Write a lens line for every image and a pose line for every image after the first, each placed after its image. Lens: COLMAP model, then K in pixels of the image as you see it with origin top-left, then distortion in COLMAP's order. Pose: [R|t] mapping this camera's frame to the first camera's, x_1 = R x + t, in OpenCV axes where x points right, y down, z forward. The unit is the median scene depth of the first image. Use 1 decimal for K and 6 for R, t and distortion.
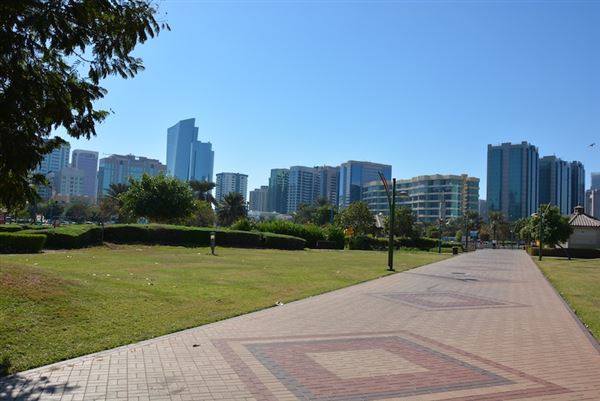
lens RADIAL K [[478.6, 0, 298.2], [0, 478.6, 202.4], [0, 0, 1]] dist [-0.155389, 0.132073]
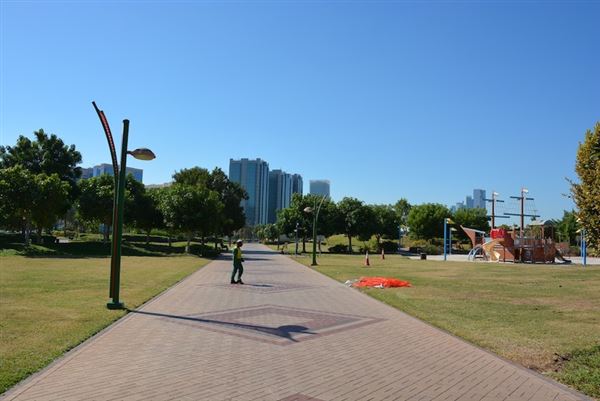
lens RADIAL K [[478.6, 0, 298.2], [0, 478.6, 202.4], [0, 0, 1]] dist [-0.155389, 0.132073]
pose [[0.856627, 0.018394, 0.515608, -0.053562], [-0.020006, 0.999797, -0.002429, -0.008393], [-0.515548, -0.008235, 0.856821, -0.103027]]
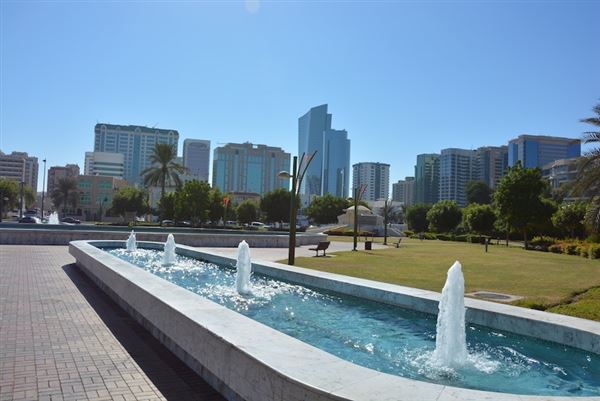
lens RADIAL K [[478.6, 0, 298.2], [0, 478.6, 202.4], [0, 0, 1]] dist [-0.155389, 0.132073]
pose [[0.953800, -0.025340, -0.299373, -0.012147], [0.025249, 0.999672, -0.004174, 0.012775], [0.299381, -0.003577, 0.954127, 0.194253]]
